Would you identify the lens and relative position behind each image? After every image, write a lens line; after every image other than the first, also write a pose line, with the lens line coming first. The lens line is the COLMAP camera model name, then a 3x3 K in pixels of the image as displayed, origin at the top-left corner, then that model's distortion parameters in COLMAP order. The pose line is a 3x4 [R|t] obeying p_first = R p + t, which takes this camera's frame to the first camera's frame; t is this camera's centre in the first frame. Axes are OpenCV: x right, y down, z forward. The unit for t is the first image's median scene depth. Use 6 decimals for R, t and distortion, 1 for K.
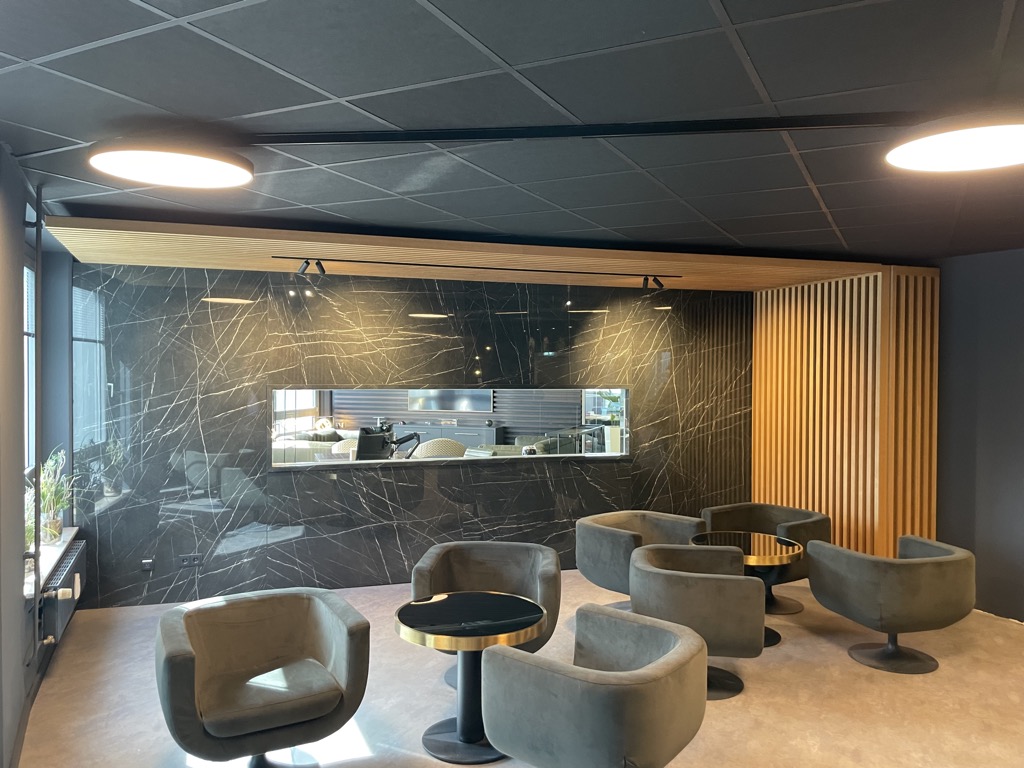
lens RADIAL K [[773.5, 0, 515.4], [0, 773.5, 375.7], [0, 0, 1]] dist [0.057374, -0.060819]
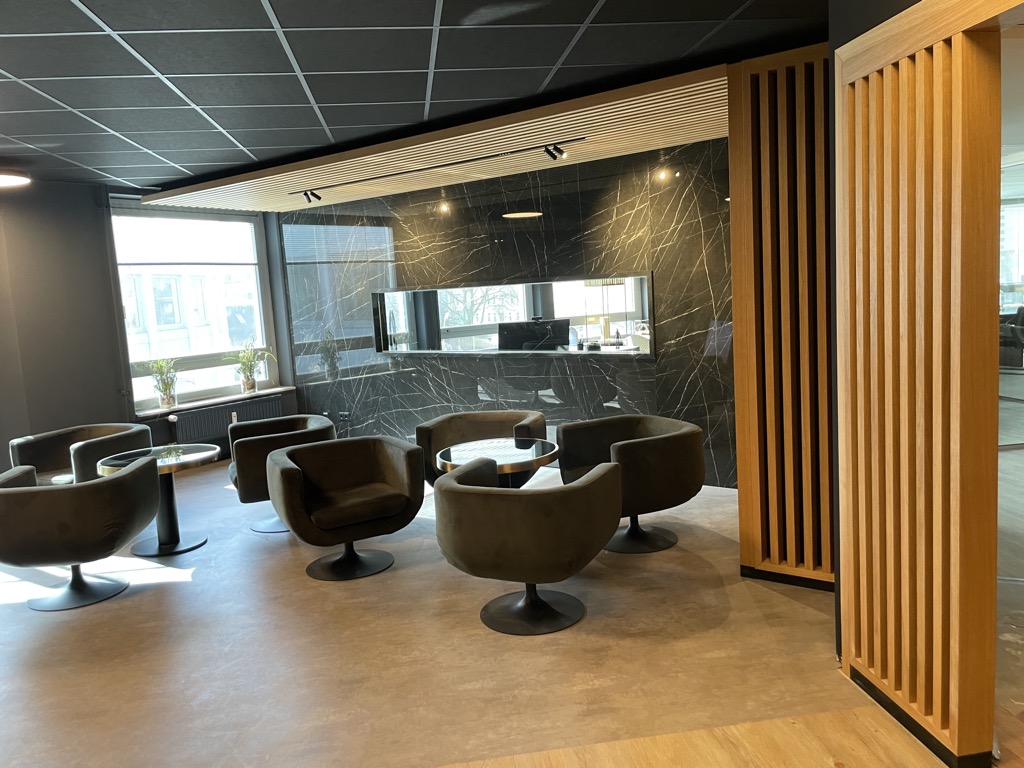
lens RADIAL K [[773.5, 0, 523.6], [0, 773.5, 375.5], [0, 0, 1]] dist [0.057374, -0.060819]
pose [[0.577232, 0.052752, -0.814874, 0.867854], [0.057065, 0.992866, 0.104697, 0.032926], [0.814584, -0.106935, 0.570104, 0.452423]]
